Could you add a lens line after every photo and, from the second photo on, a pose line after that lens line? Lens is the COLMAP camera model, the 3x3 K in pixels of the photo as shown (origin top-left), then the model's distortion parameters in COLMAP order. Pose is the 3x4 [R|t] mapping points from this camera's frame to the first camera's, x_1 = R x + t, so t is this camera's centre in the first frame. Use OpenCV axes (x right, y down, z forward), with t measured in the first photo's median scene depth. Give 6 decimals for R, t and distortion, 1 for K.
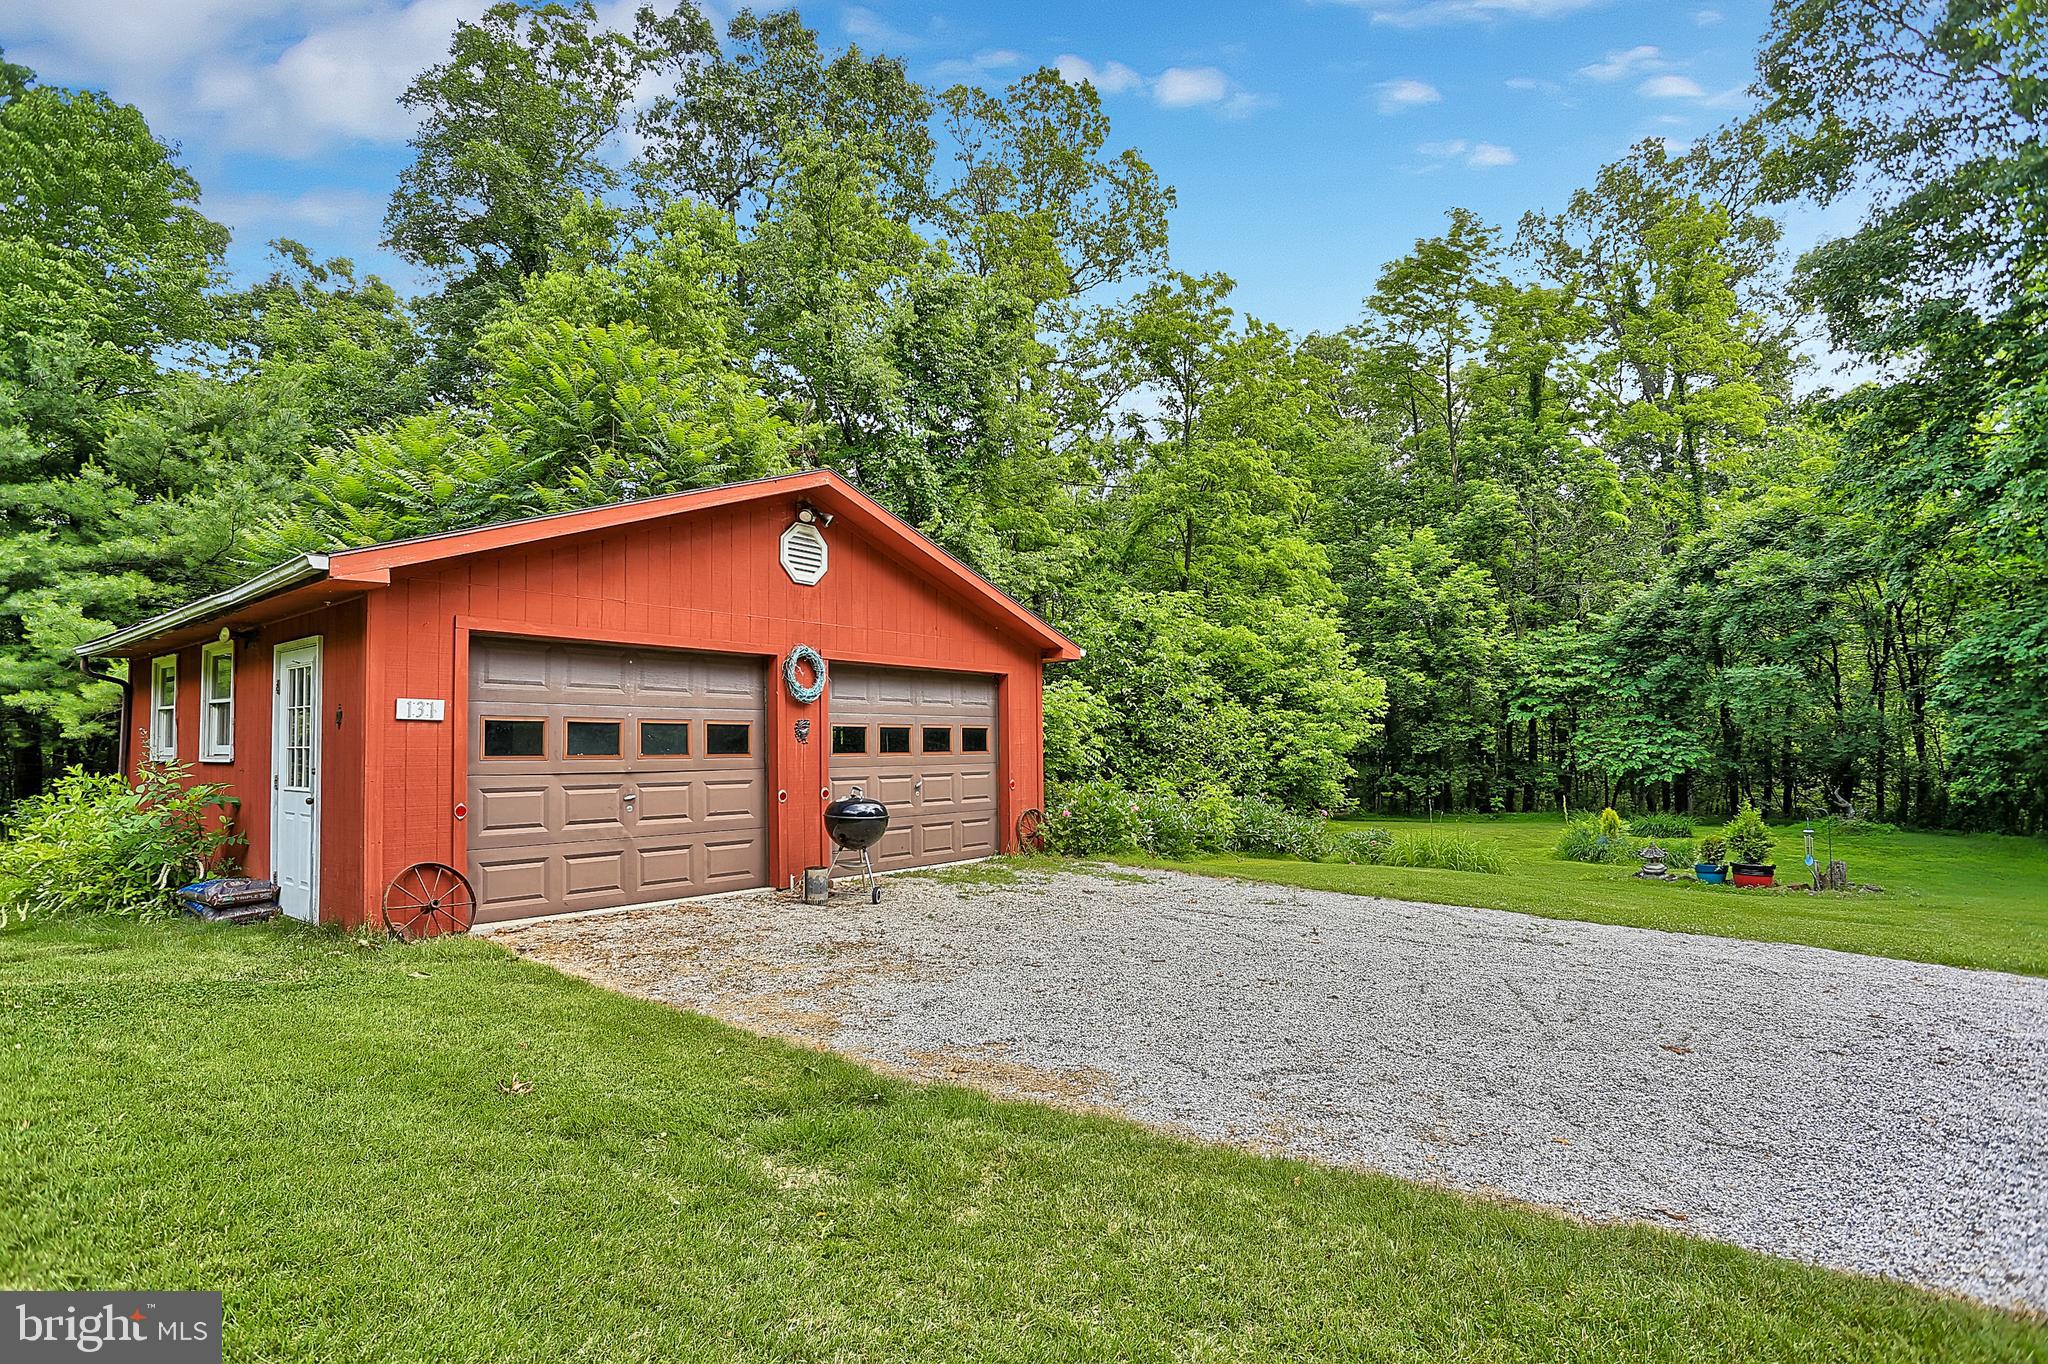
lens RADIAL K [[1017.4, 0, 1019.5], [0, 1017.4, 682.3], [0, 0, 1]] dist [-0.036823, 0.015766]
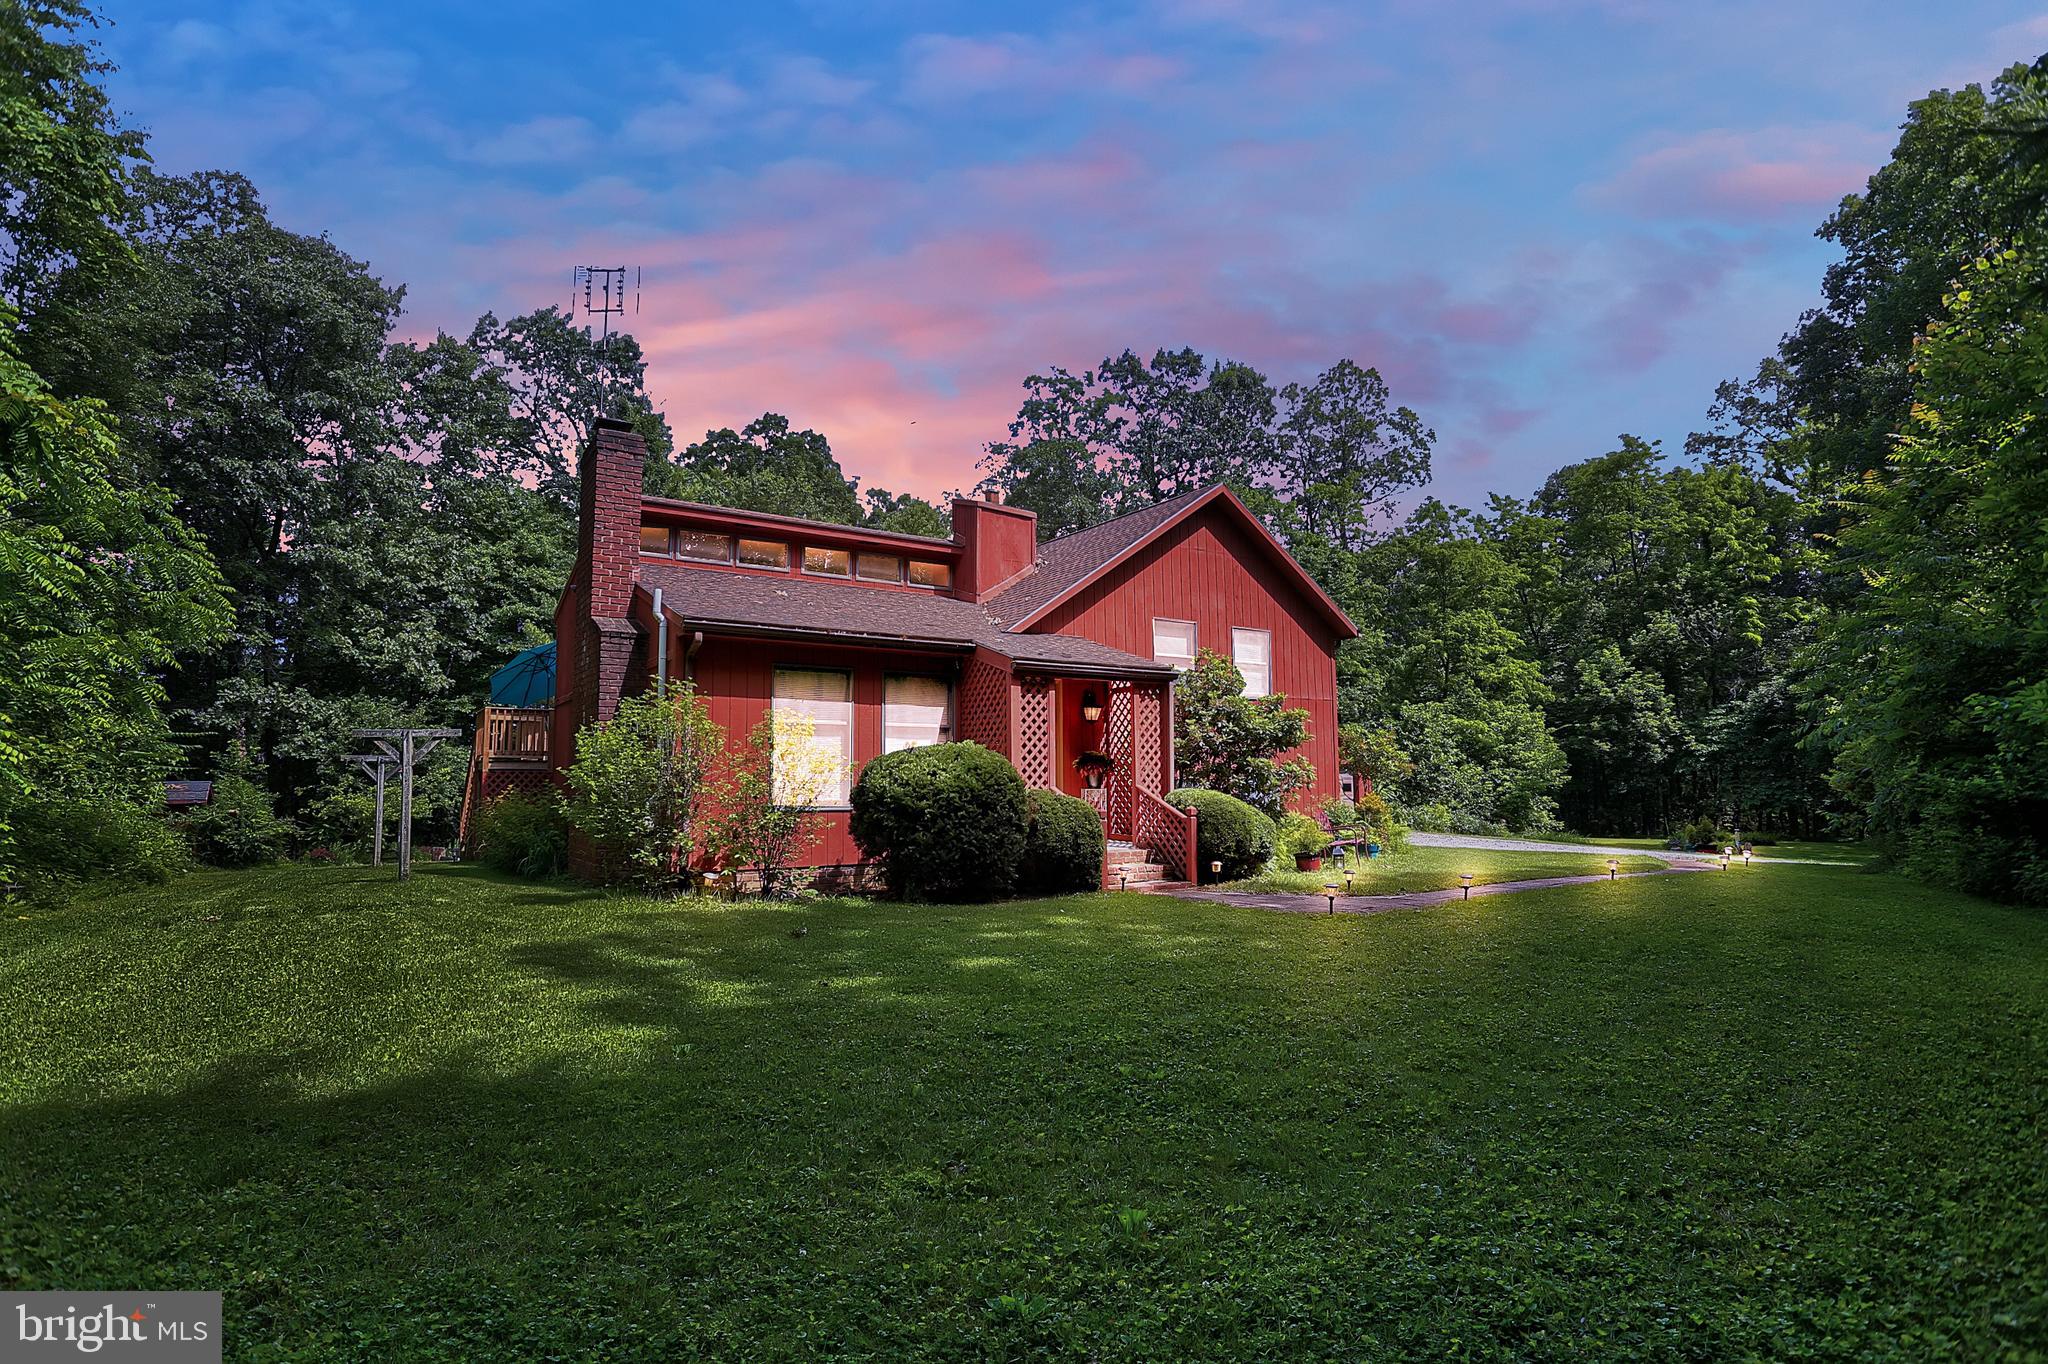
lens RADIAL K [[1017.4, 0, 1023.7], [0, 1017.4, 686.7], [0, 0, 1]] dist [-0.036823, 0.015766]
pose [[0.965474, -0.021183, -0.259635, -0.103723], [0.012485, 0.999306, -0.035102, -0.077995], [0.260198, 0.030648, 0.965069, -1.111737]]
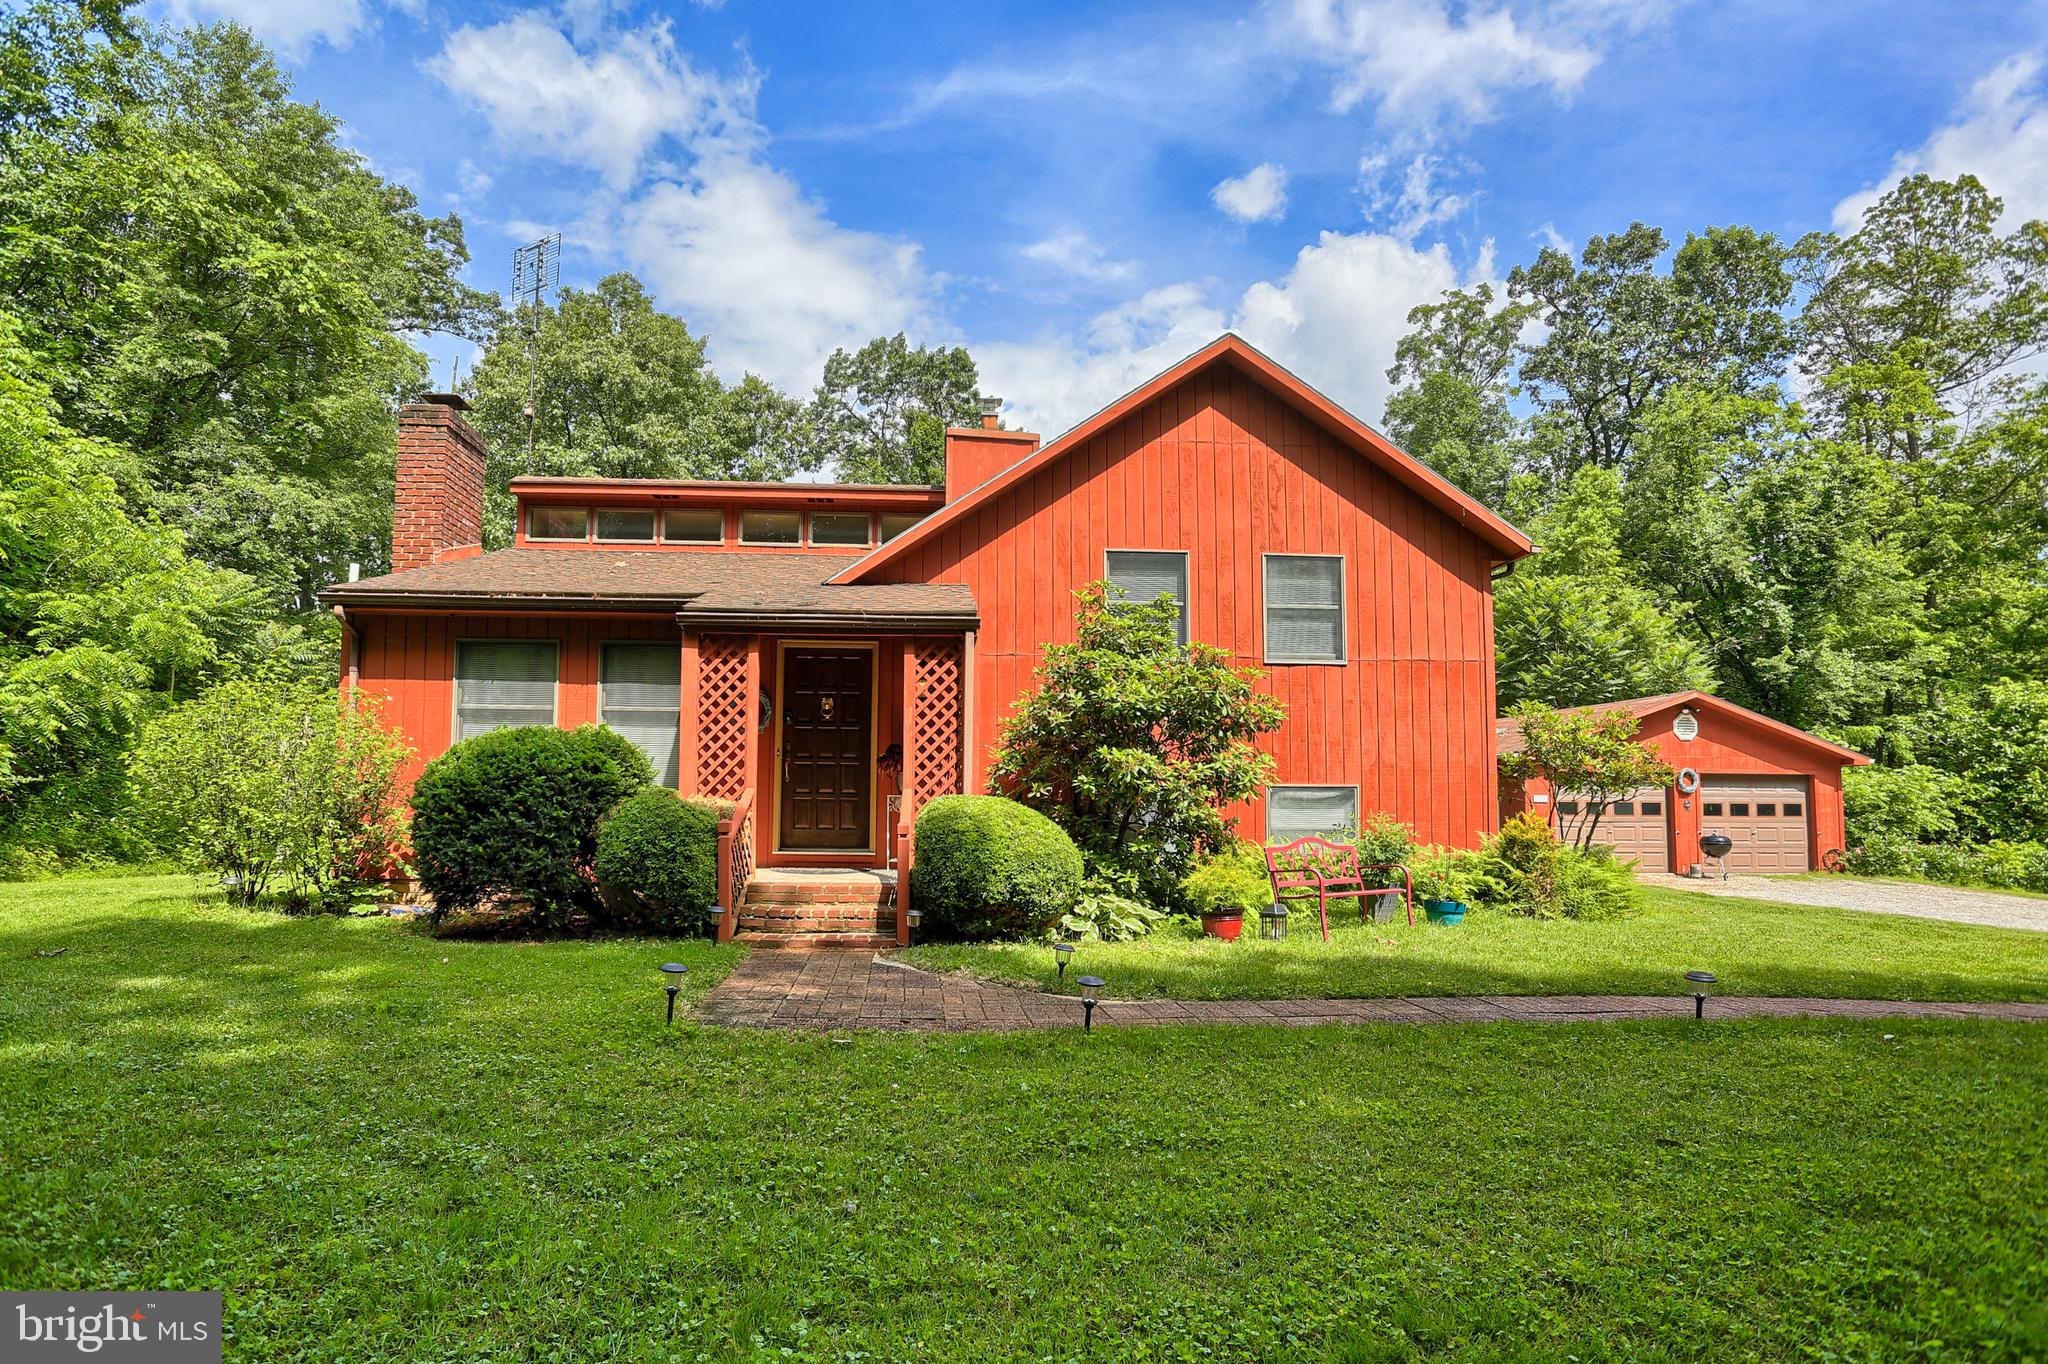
lens RADIAL K [[1017.4, 0, 1004.3], [0, 1017.4, 705.5], [0, 0, 1]] dist [-0.036823, 0.015766]
pose [[0.693381, -0.048959, -0.718906, 0.152350], [0.026084, 0.998741, -0.042859, -0.051638], [0.720098, 0.010966, 0.693785, -0.722469]]
